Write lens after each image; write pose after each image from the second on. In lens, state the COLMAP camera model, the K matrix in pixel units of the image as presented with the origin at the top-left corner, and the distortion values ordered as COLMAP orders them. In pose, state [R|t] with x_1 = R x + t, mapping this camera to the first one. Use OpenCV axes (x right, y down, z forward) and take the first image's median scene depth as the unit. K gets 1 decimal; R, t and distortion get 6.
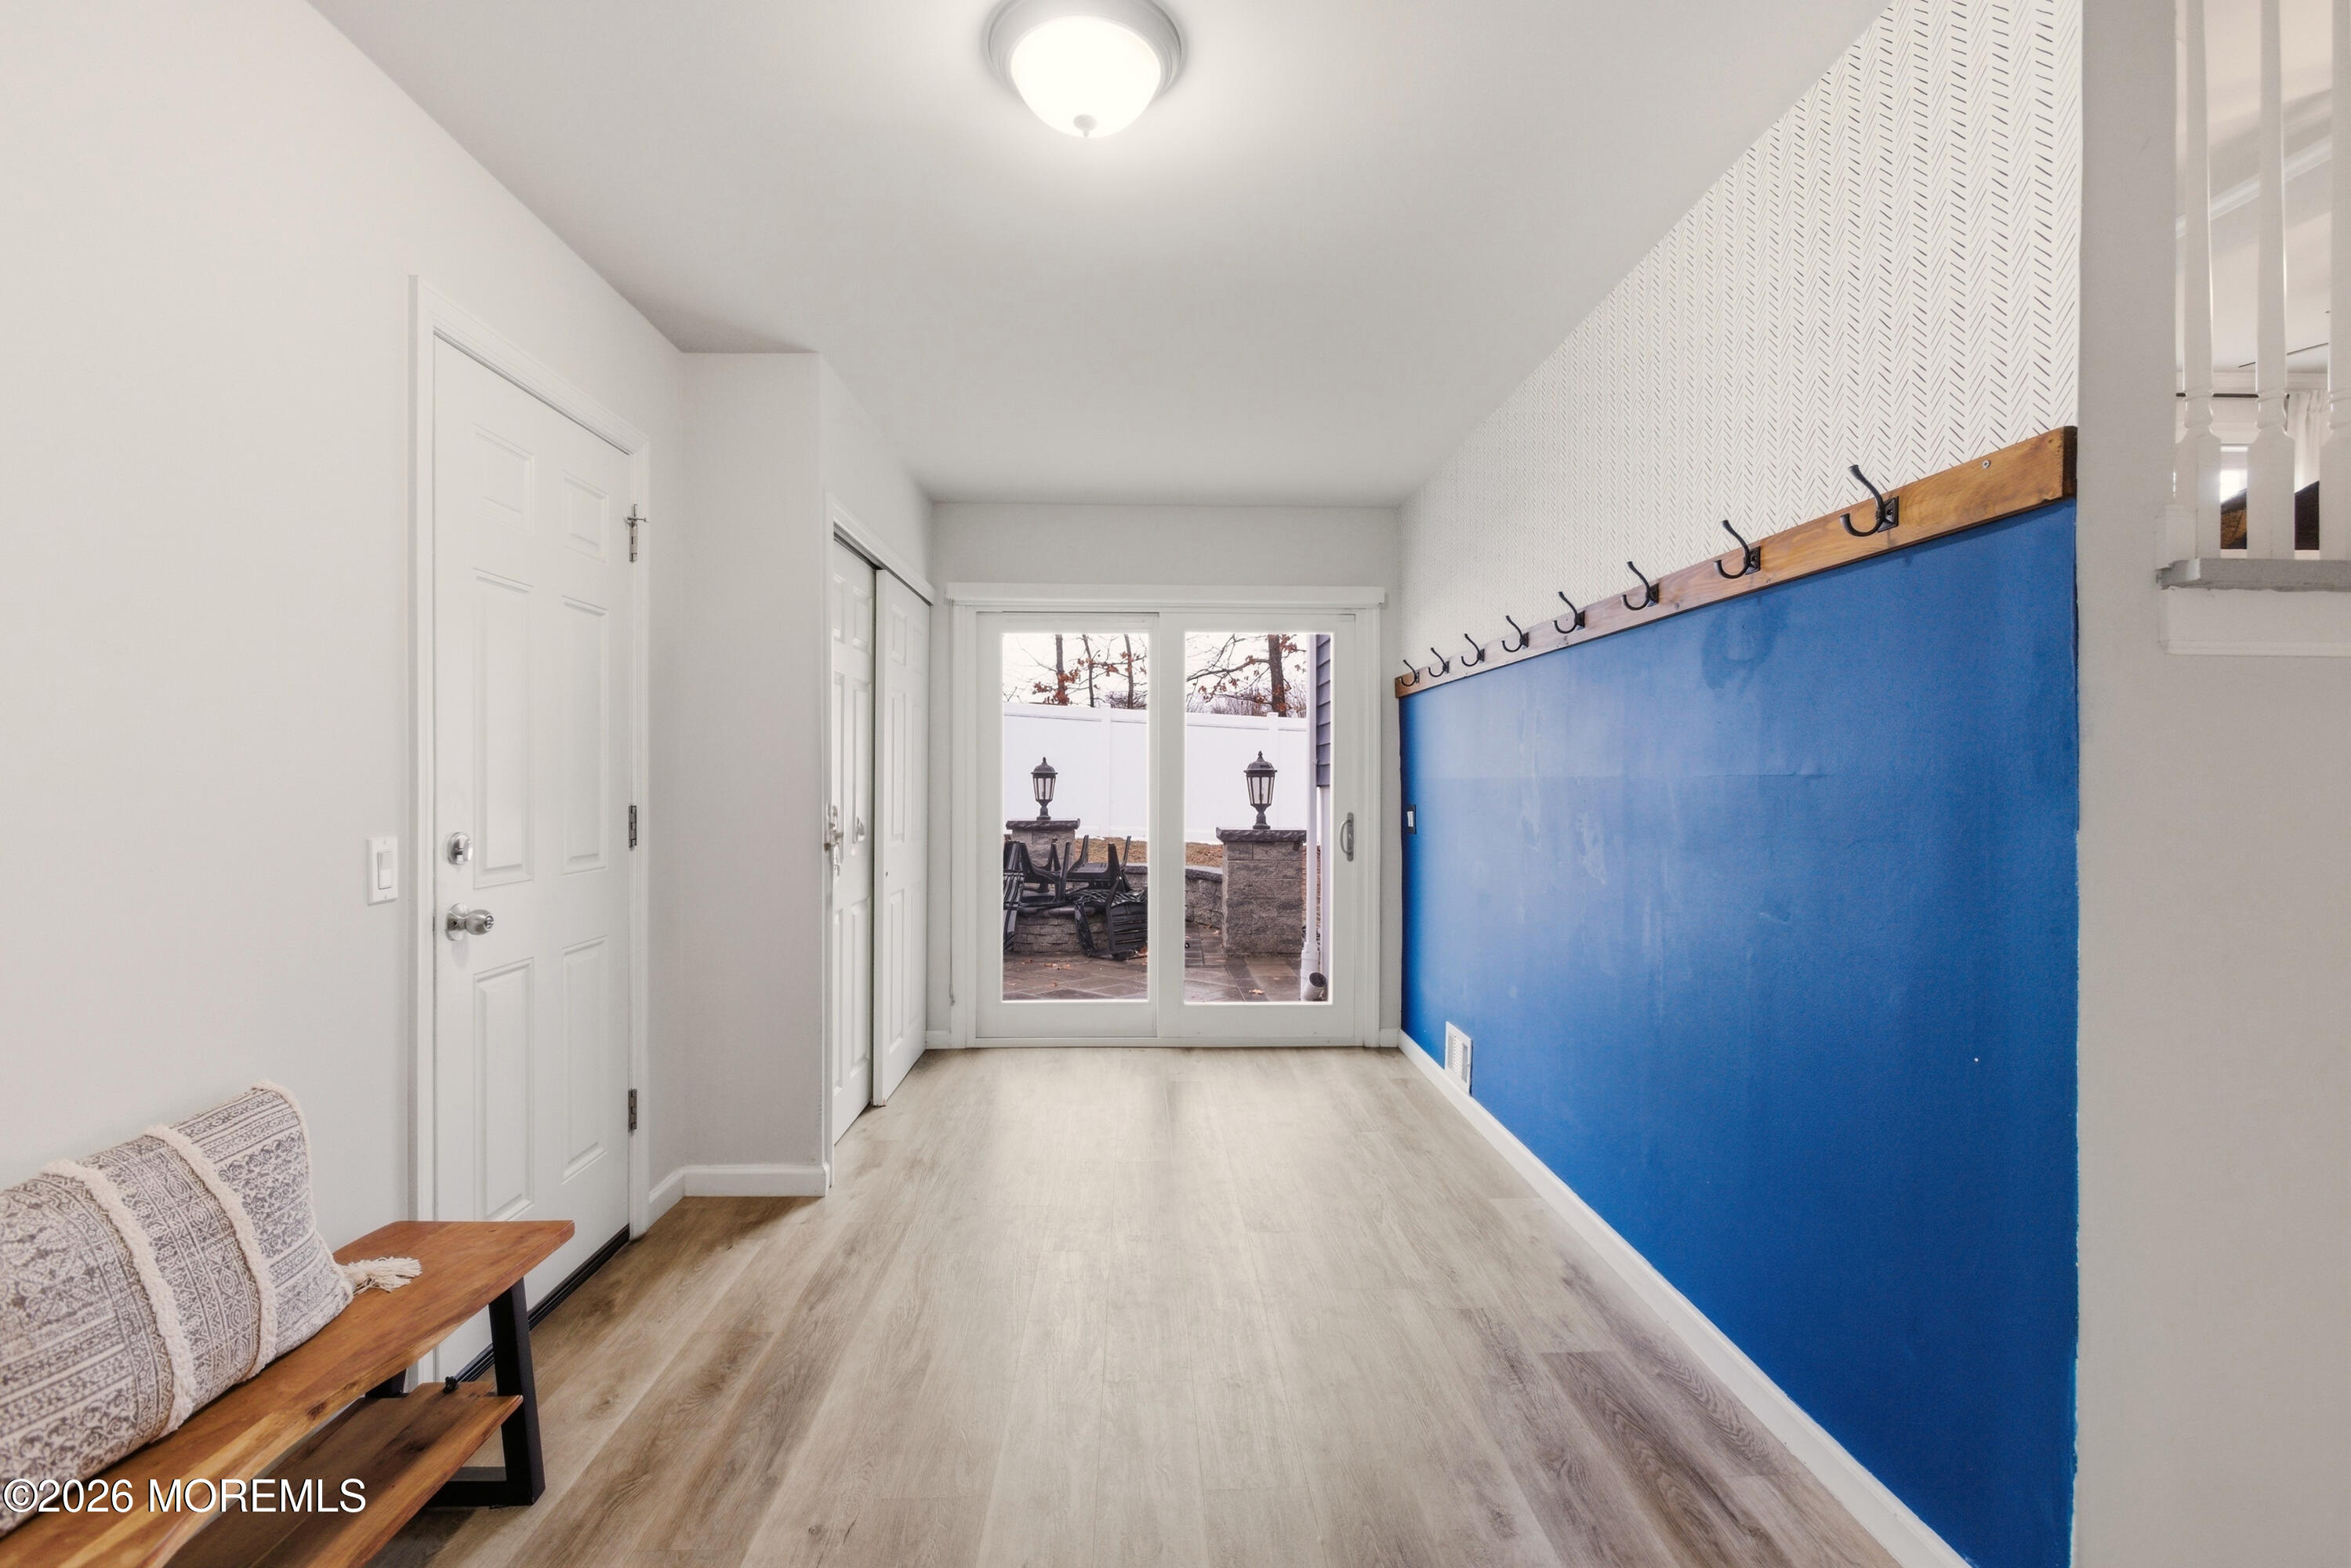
lens RADIAL K [[1063.9, 0, 1179.8], [0, 1063.9, 779.0], [0, 0, 1]] dist [0.000698, -0.000103]
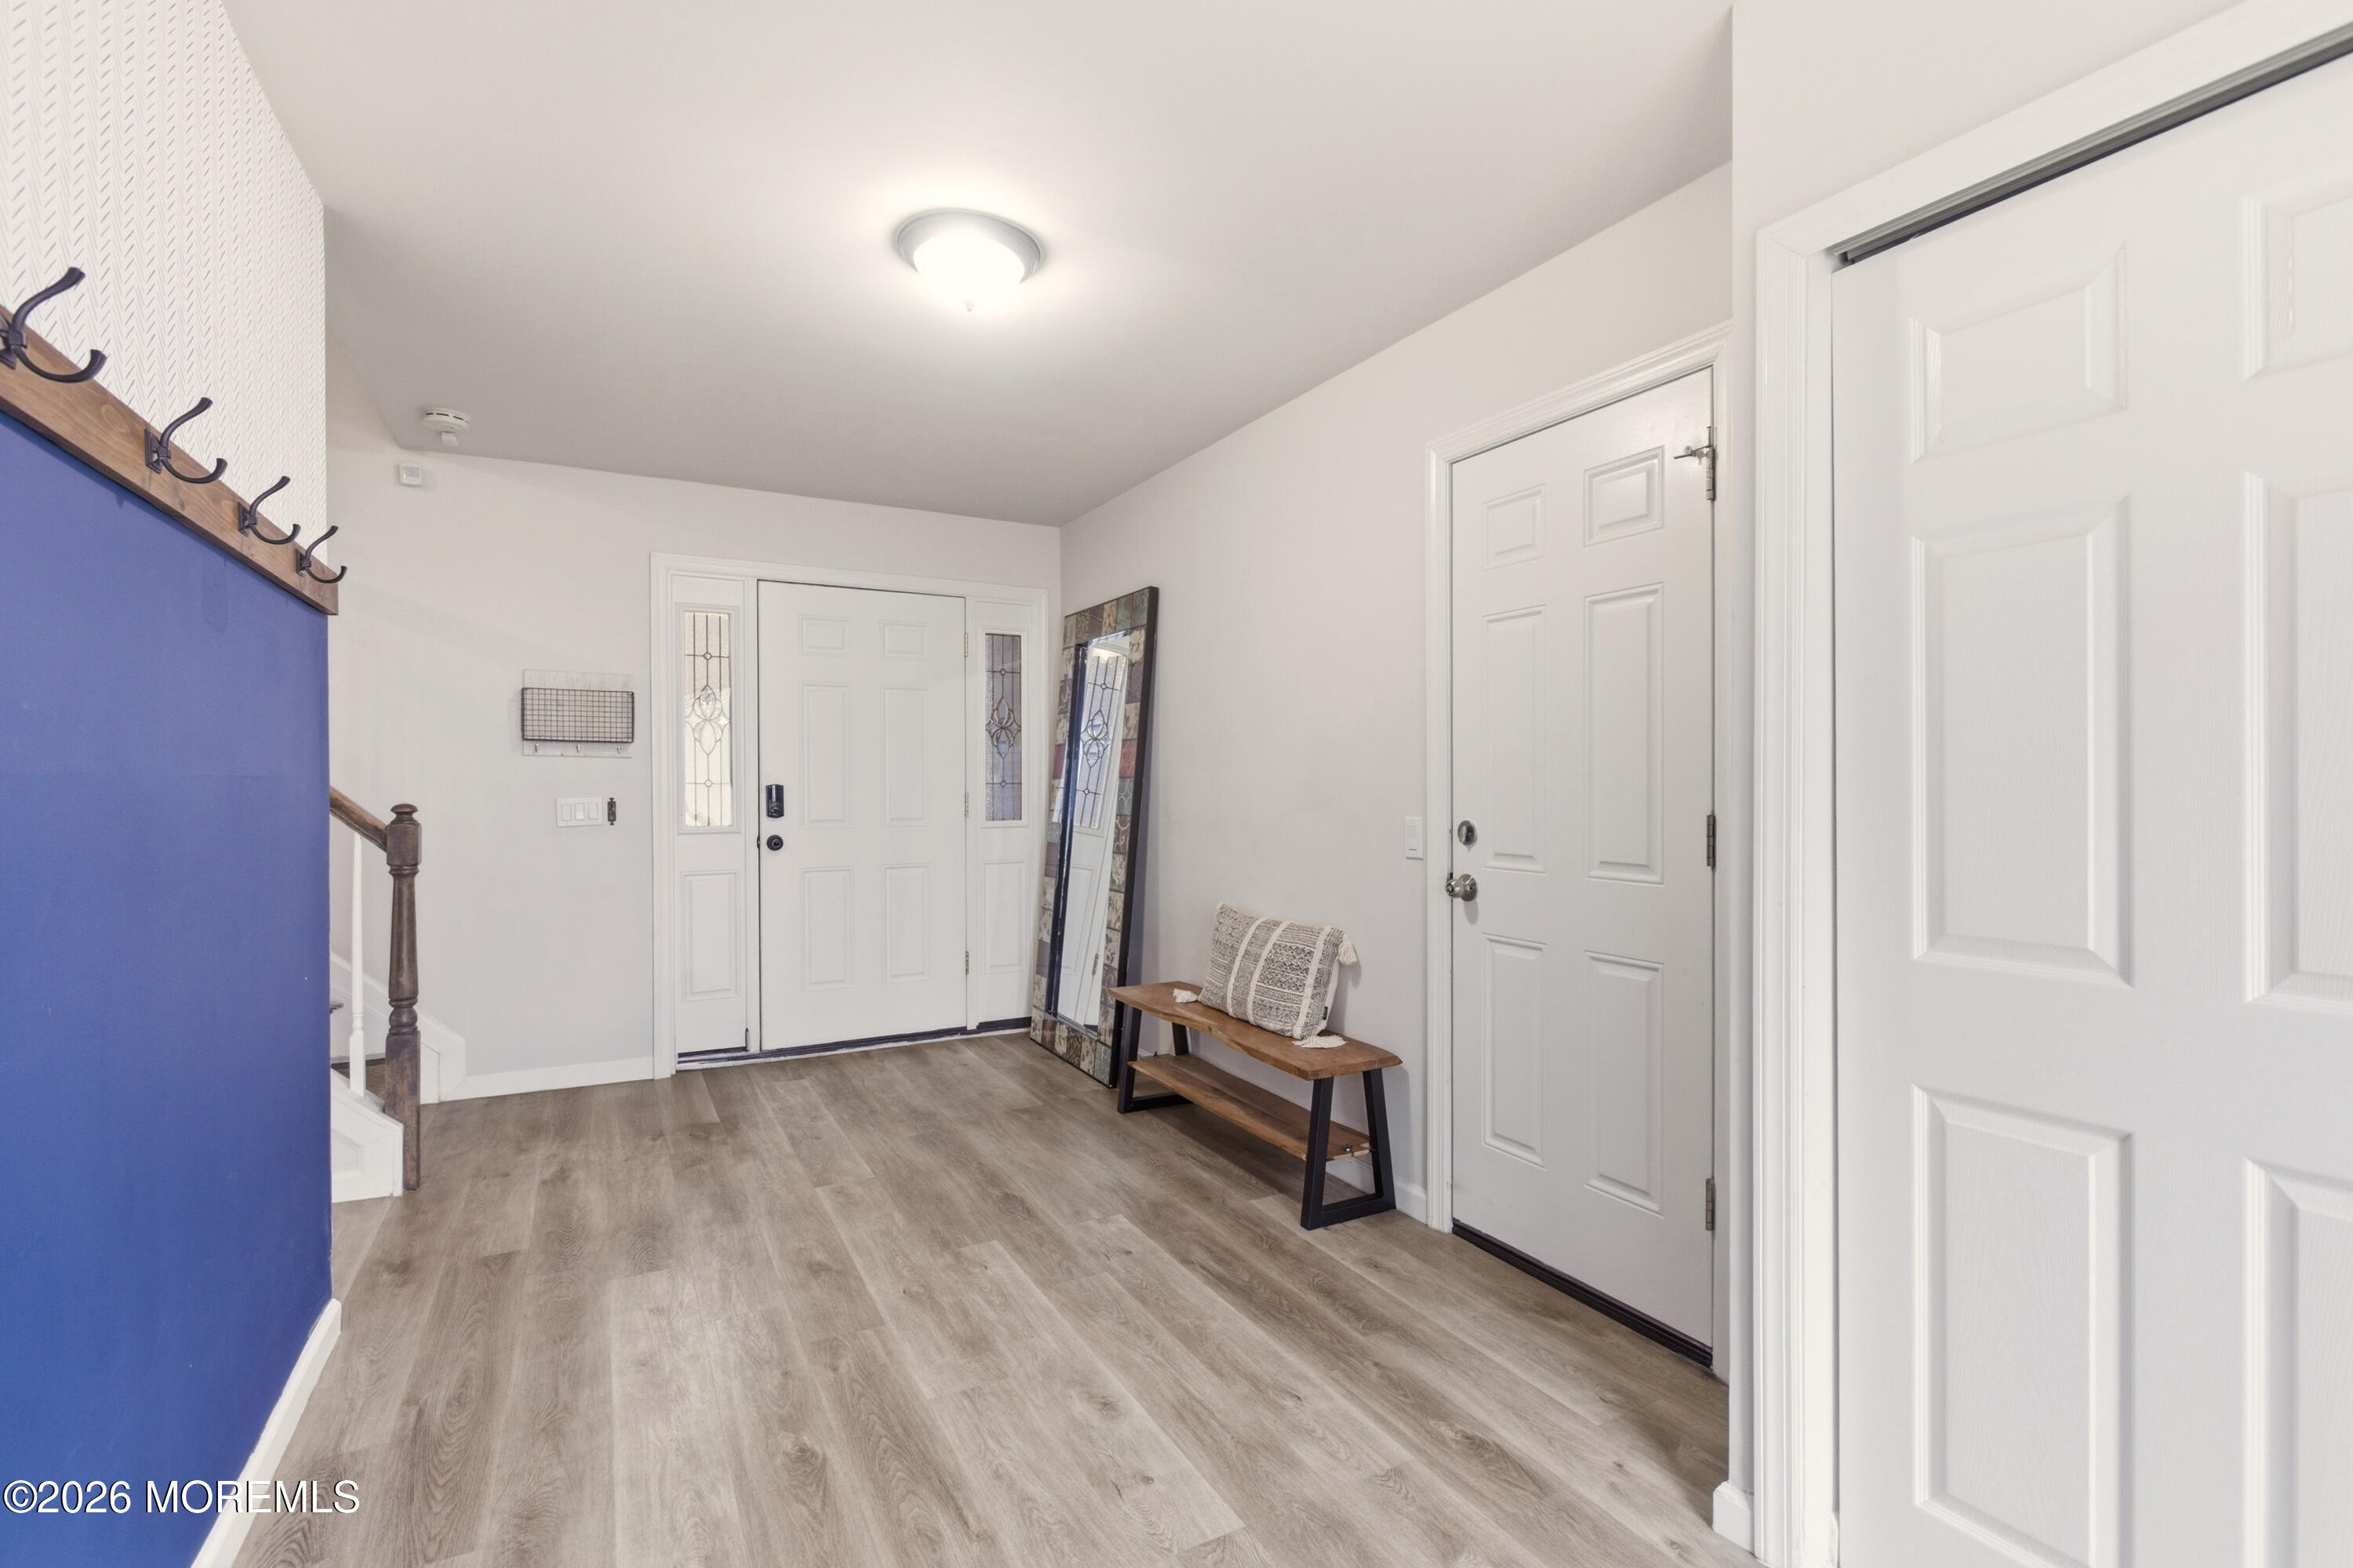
lens RADIAL K [[1064.8, 0, 1190.4], [0, 1064.8, 782.6], [0, 0, 1]] dist [0.000698, -0.000103]
pose [[-0.889730, -0.000190, -0.456487, 0.255277], [-0.001110, 0.999998, 0.001746, -0.004073], [0.456486, 0.002060, -0.889728, 2.074736]]
